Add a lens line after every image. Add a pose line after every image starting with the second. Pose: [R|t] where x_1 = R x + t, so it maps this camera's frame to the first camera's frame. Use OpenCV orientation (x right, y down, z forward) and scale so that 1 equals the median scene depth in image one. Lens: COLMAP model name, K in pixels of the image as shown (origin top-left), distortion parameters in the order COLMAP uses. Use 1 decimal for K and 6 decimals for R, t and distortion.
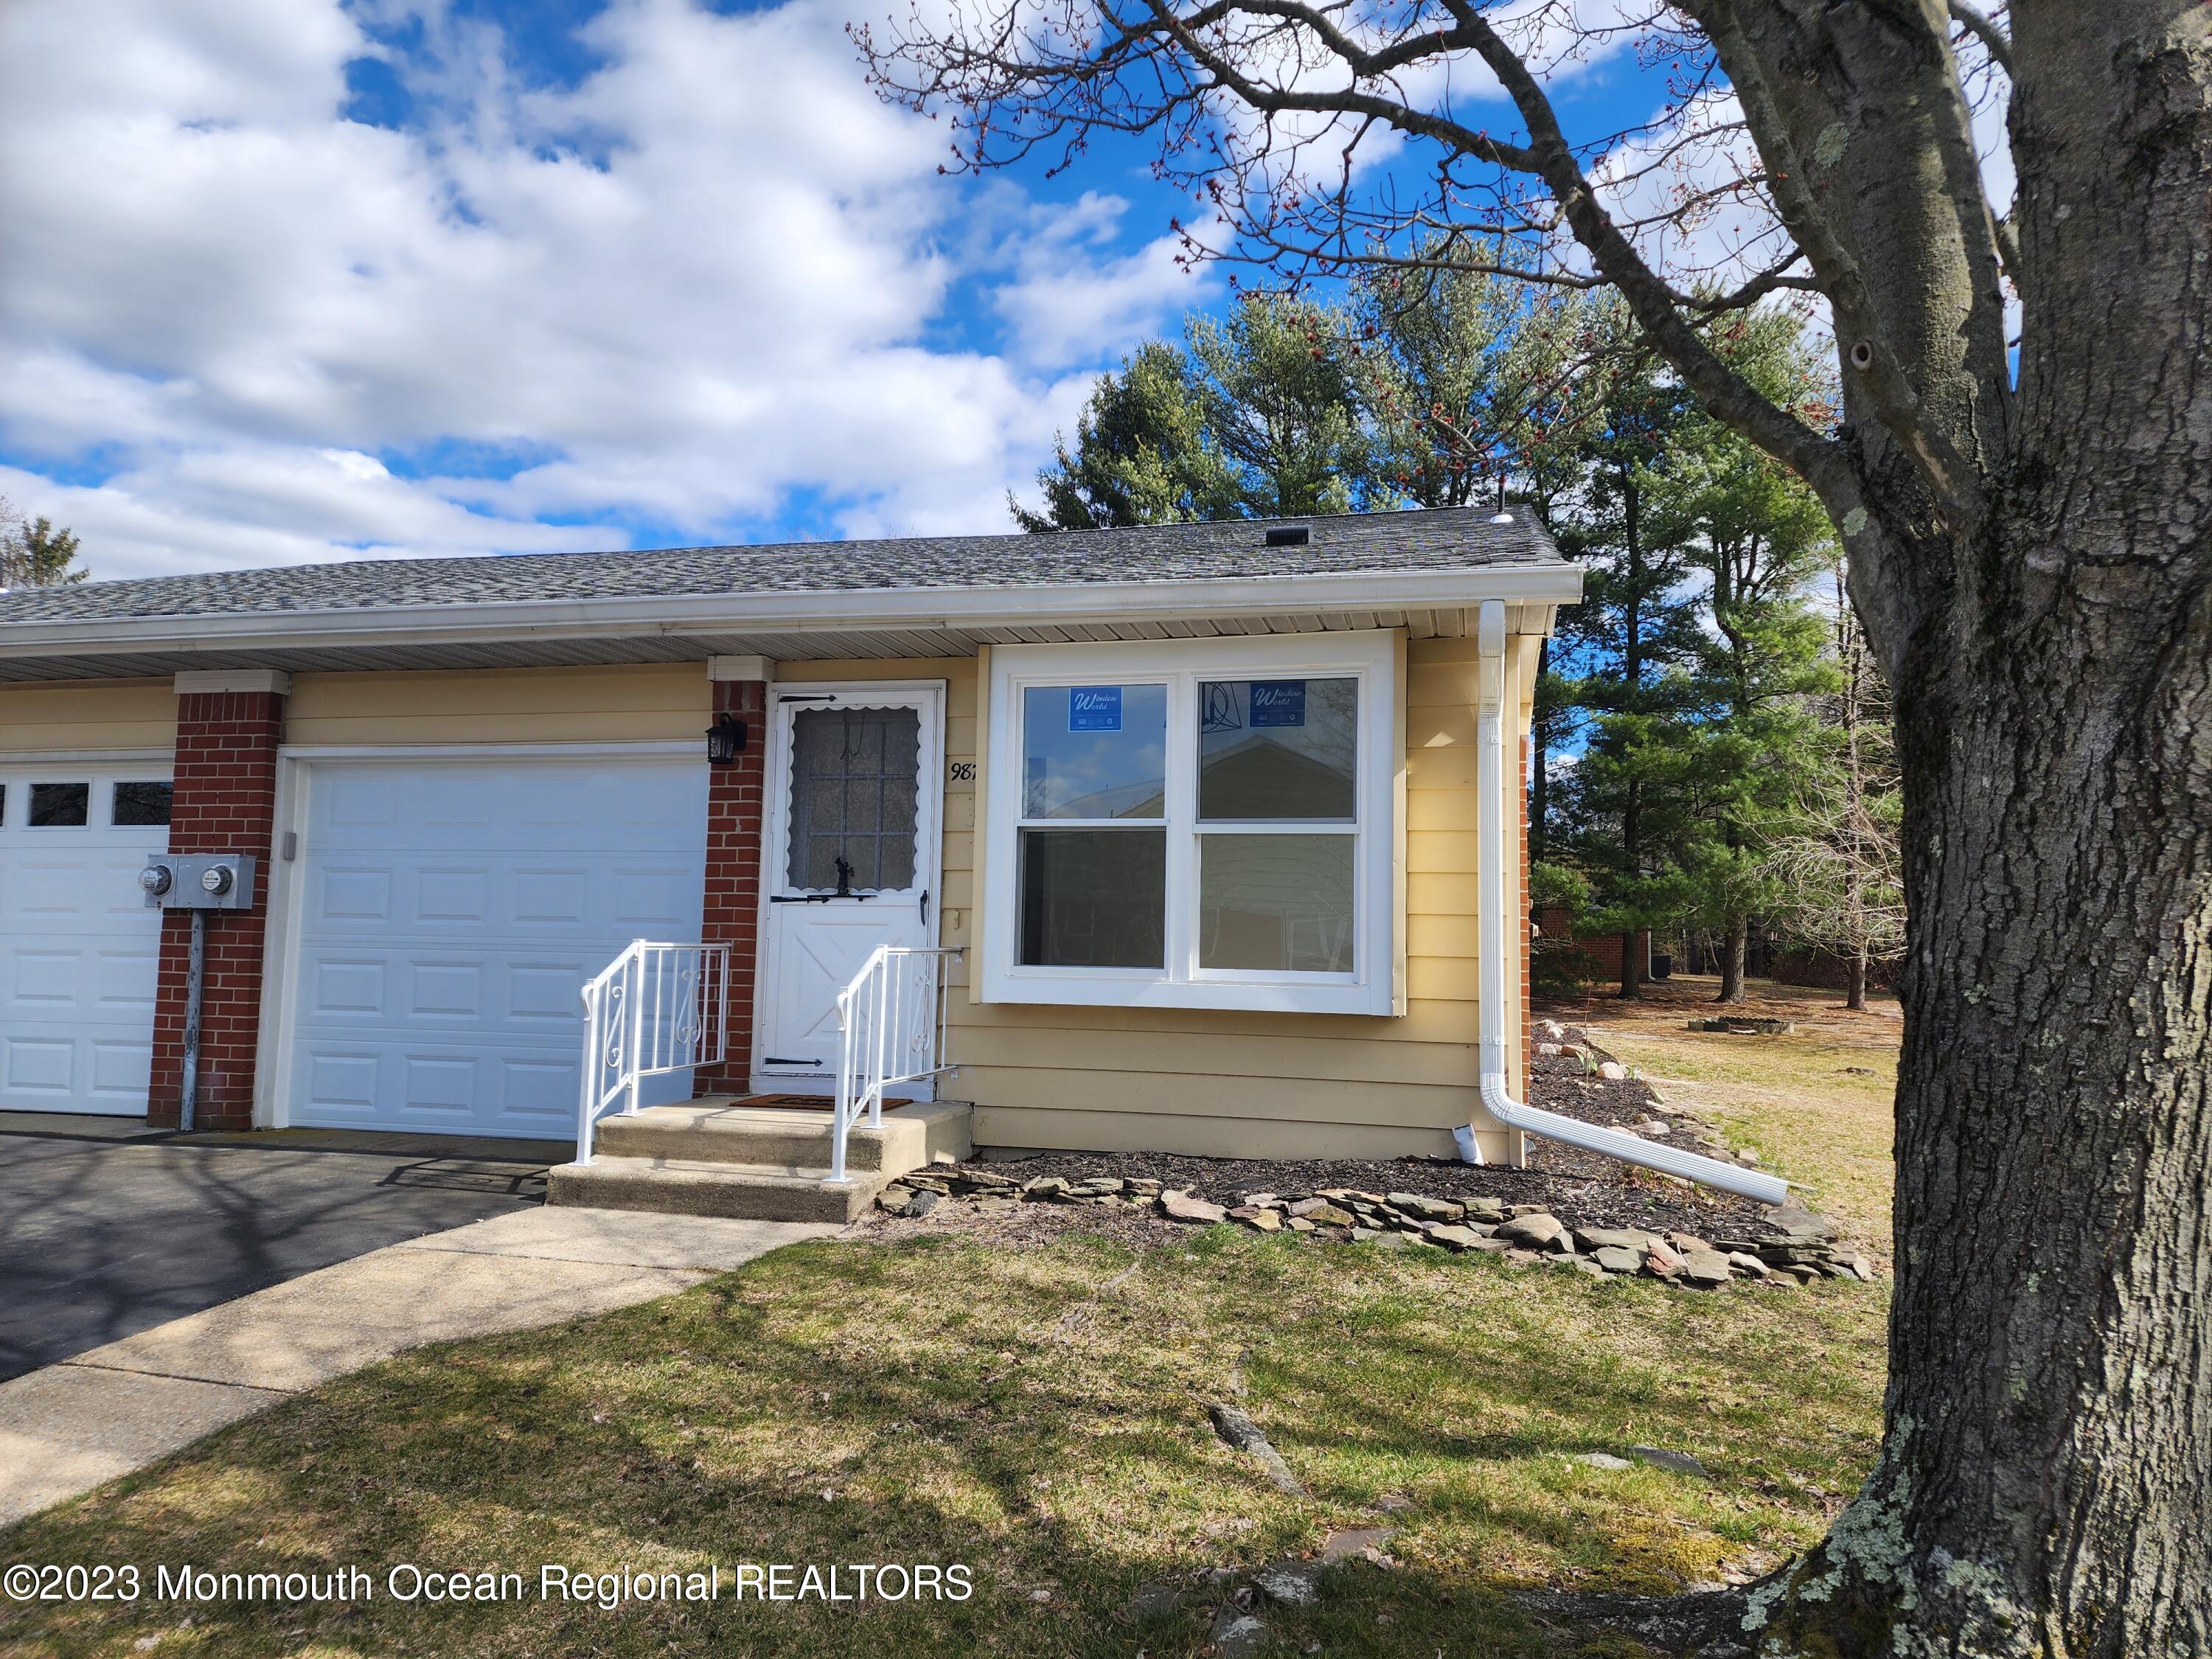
lens RADIAL K [[1494.0, 0, 1126.2], [0, 1494.0, 823.6], [0, 0, 1]] dist [0.082831, -0.074344]
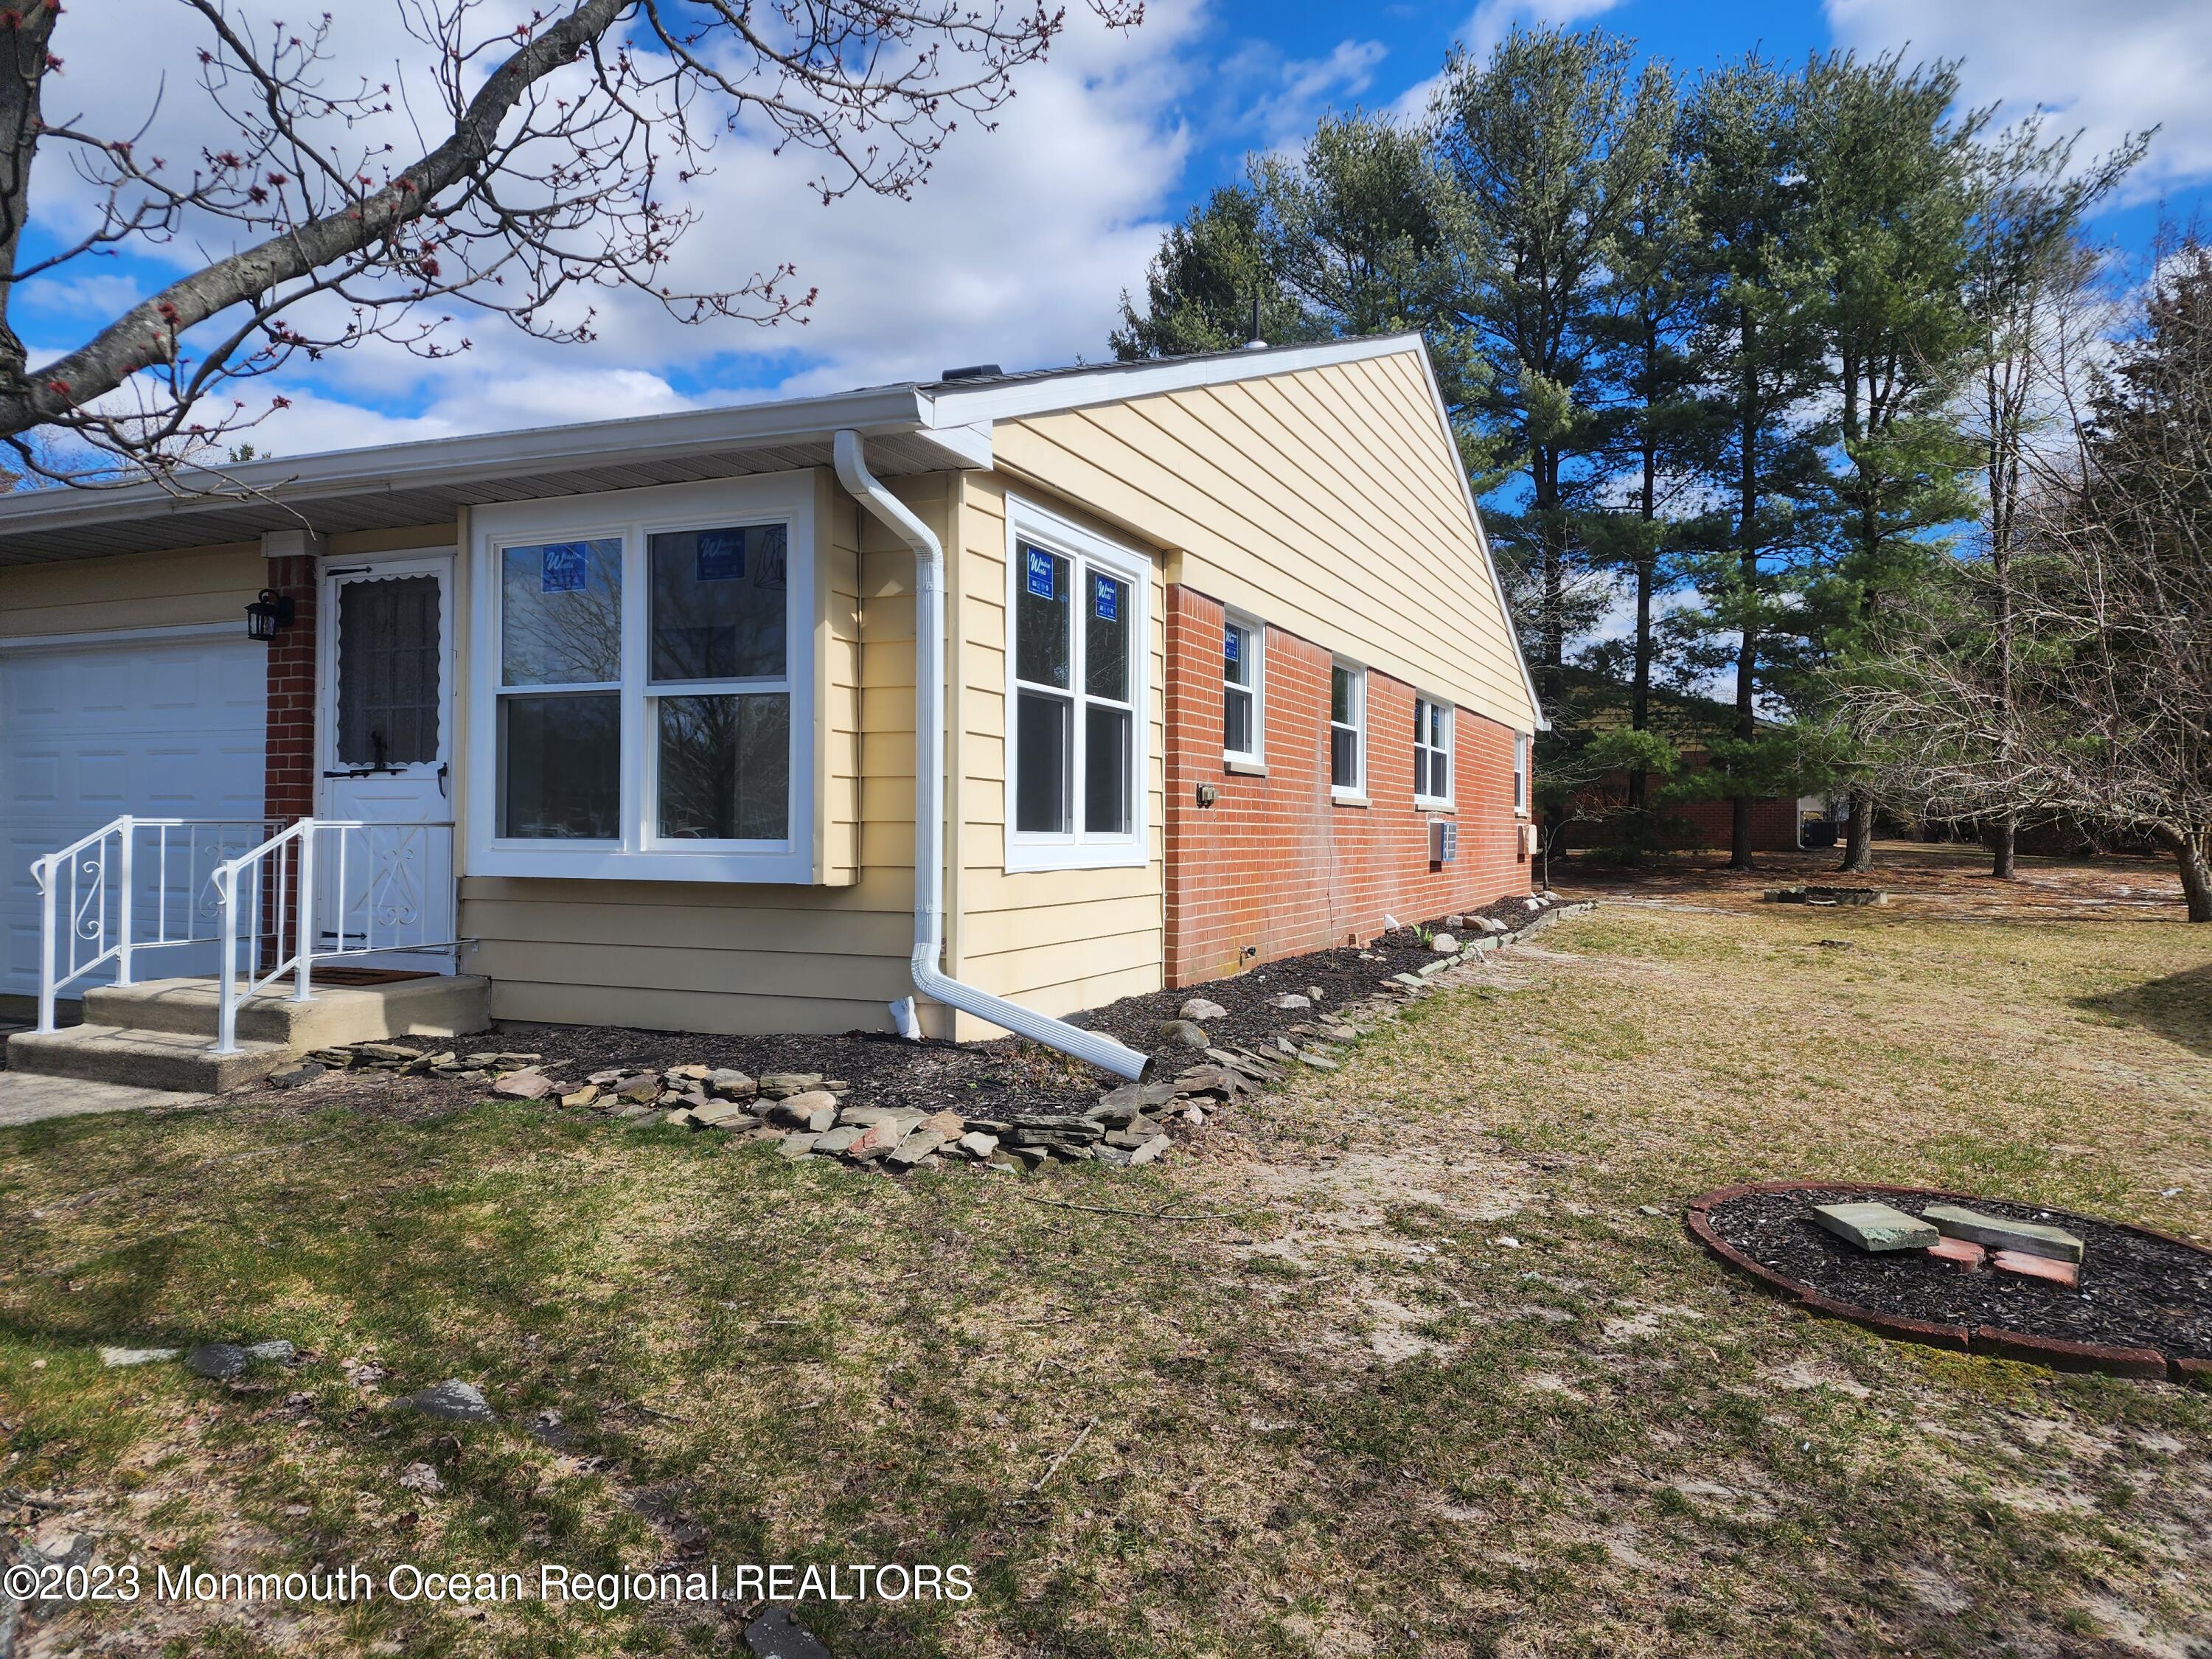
lens RADIAL K [[1494.0, 0, 1105.3], [0, 1494.0, 809.6], [0, 0, 1]] dist [0.082831, -0.074344]
pose [[0.984220, -0.016163, -0.176209, 0.452678], [0.028764, 0.997188, 0.069198, 0.018403], [0.174595, -0.073175, 0.981917, 0.095509]]
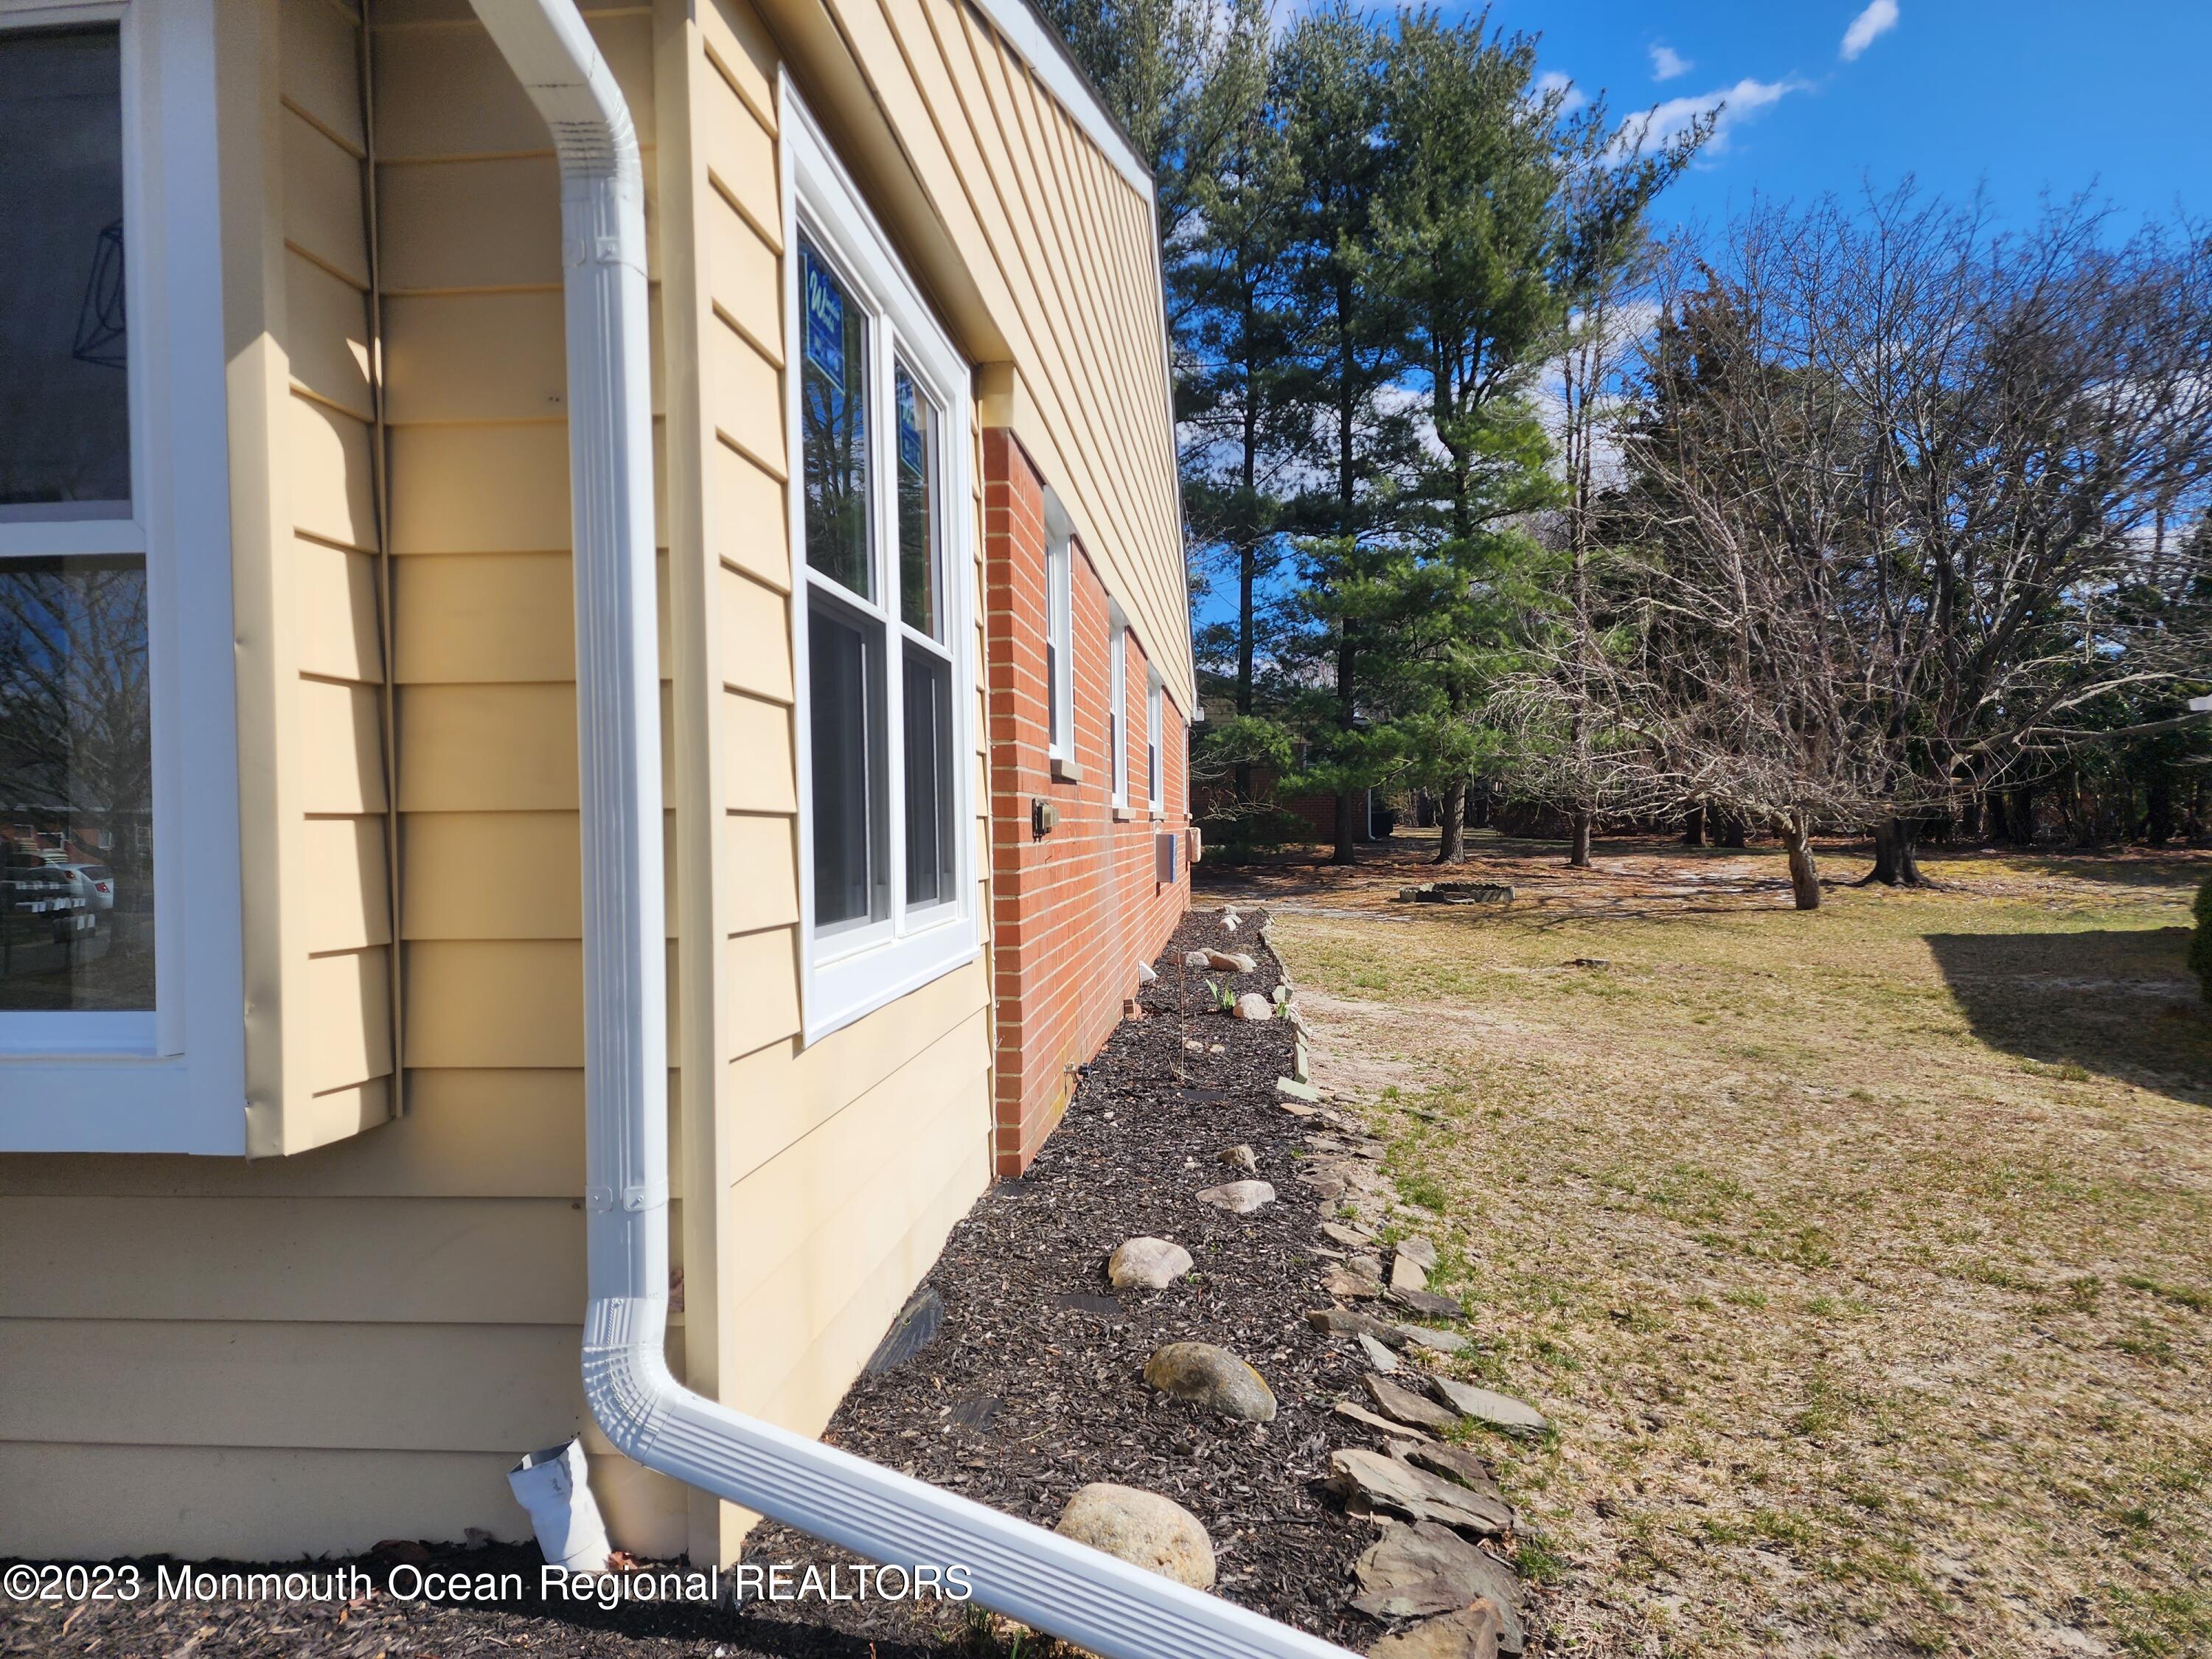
lens RADIAL K [[1494.0, 0, 1119.1], [0, 1494.0, 832.7], [0, 0, 1]] dist [0.082831, -0.074344]
pose [[0.987624, -0.037723, 0.152236, 0.264649], [0.023127, 0.995061, 0.096529, 0.032745], [-0.155126, -0.091814, 0.983619, 0.584483]]
